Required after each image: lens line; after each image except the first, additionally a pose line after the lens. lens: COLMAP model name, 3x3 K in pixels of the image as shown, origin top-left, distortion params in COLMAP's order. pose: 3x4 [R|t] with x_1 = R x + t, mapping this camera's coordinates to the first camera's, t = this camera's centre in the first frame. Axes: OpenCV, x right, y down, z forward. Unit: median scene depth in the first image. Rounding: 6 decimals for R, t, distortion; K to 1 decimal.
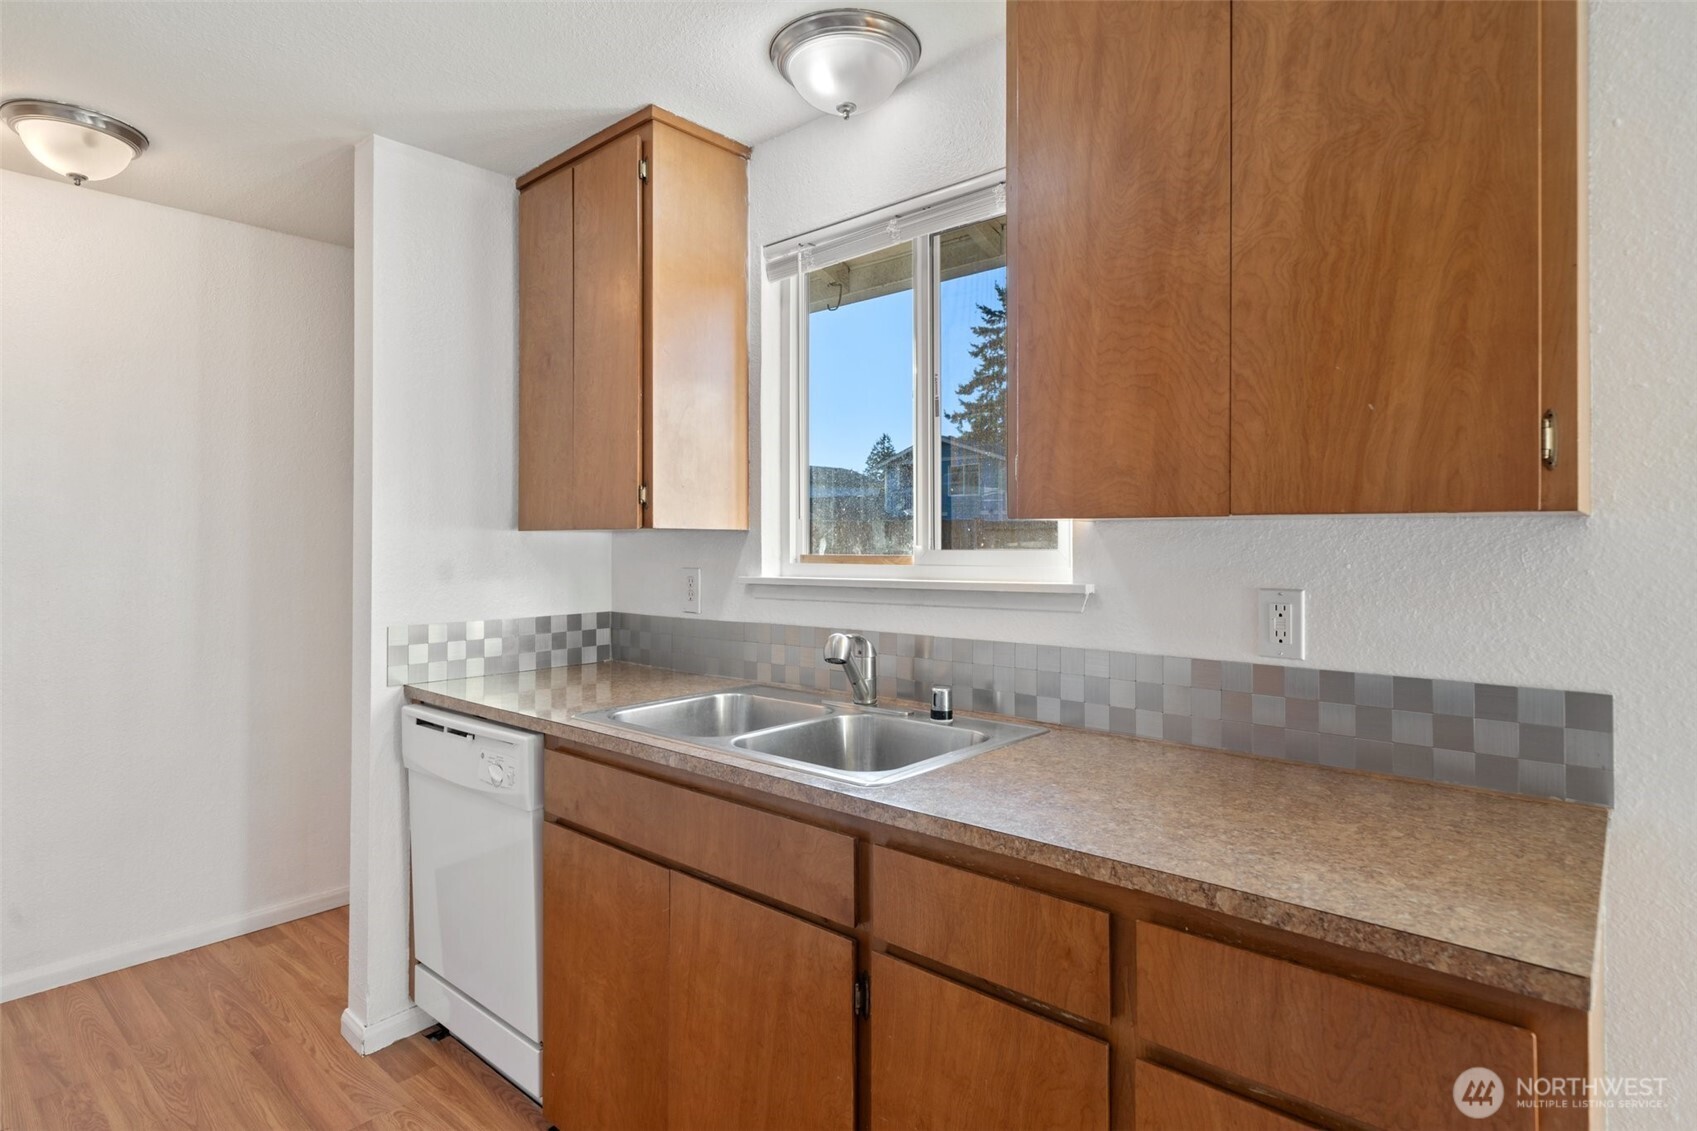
lens RADIAL K [[896.1, 0, 848.3], [0, 896.1, 533.8], [0, 0, 1]] dist [-0.002143, 0.002049]
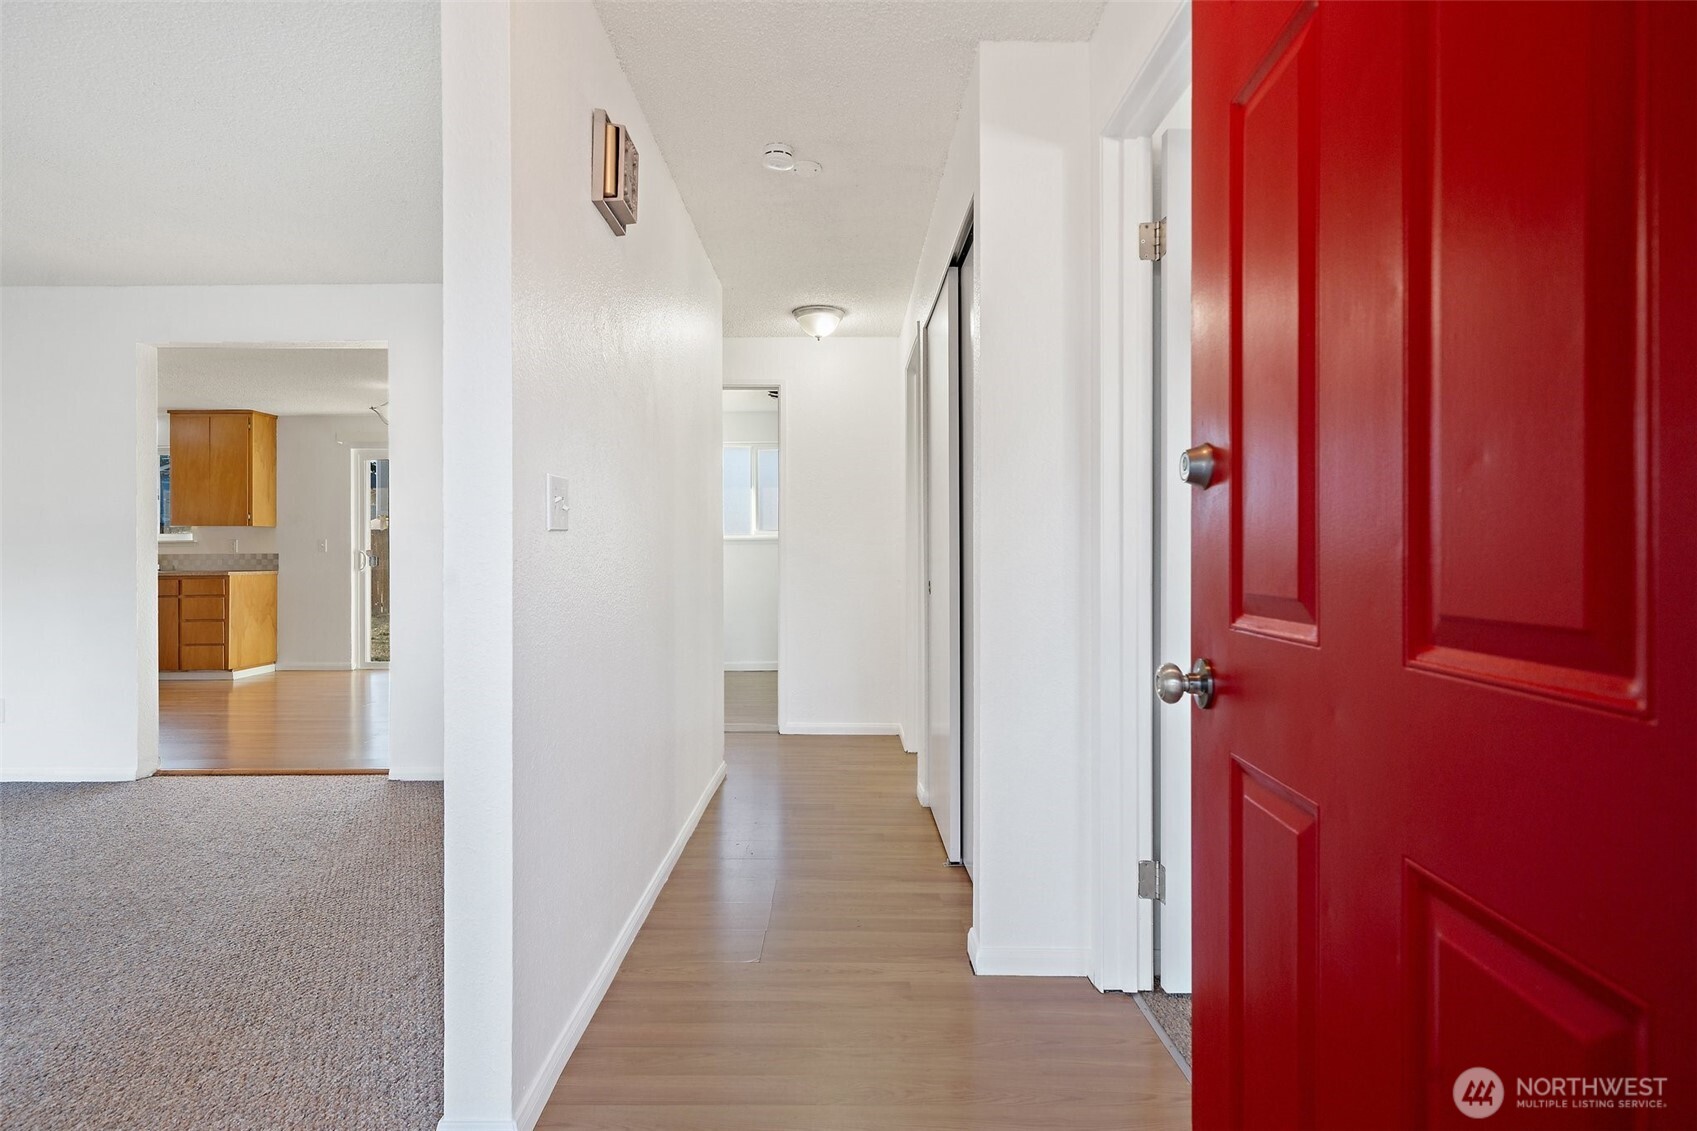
lens RADIAL K [[864.1, 0, 840.2], [0, 864.1, 554.4], [0, 0, 1]] dist [-0.002321, -0.000288]
pose [[0.760842, -0.001875, 0.648935, -0.080486], [-0.005514, 0.999941, 0.009354, 0.055698], [-0.648914, -0.010695, 0.760786, -3.663633]]
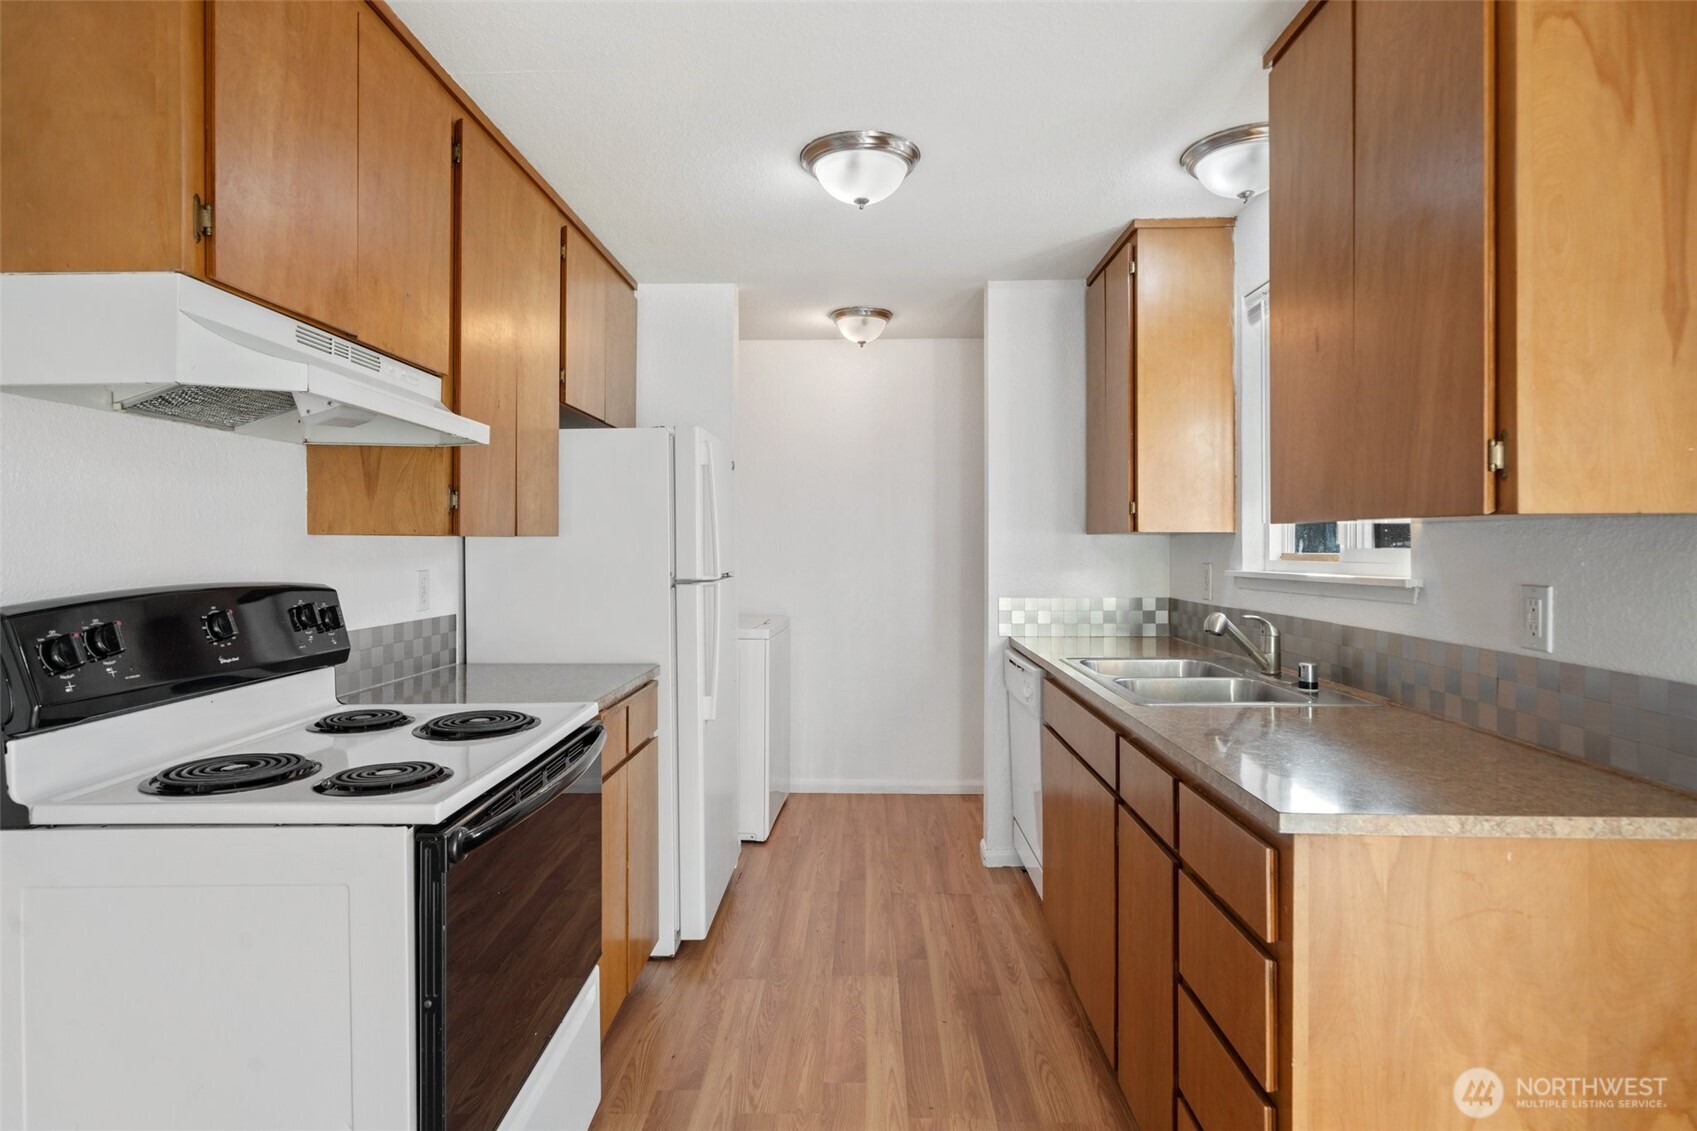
lens RADIAL K [[896.1, 0, 833.8], [0, 896.1, 546.1], [0, 0, 1]] dist [-0.002143, 0.002049]
pose [[0.636202, 0.000195, -0.771523, 0.522813], [0.009507, 0.999922, 0.008092, -0.000652], [0.771464, -0.012483, 0.636150, -0.212916]]
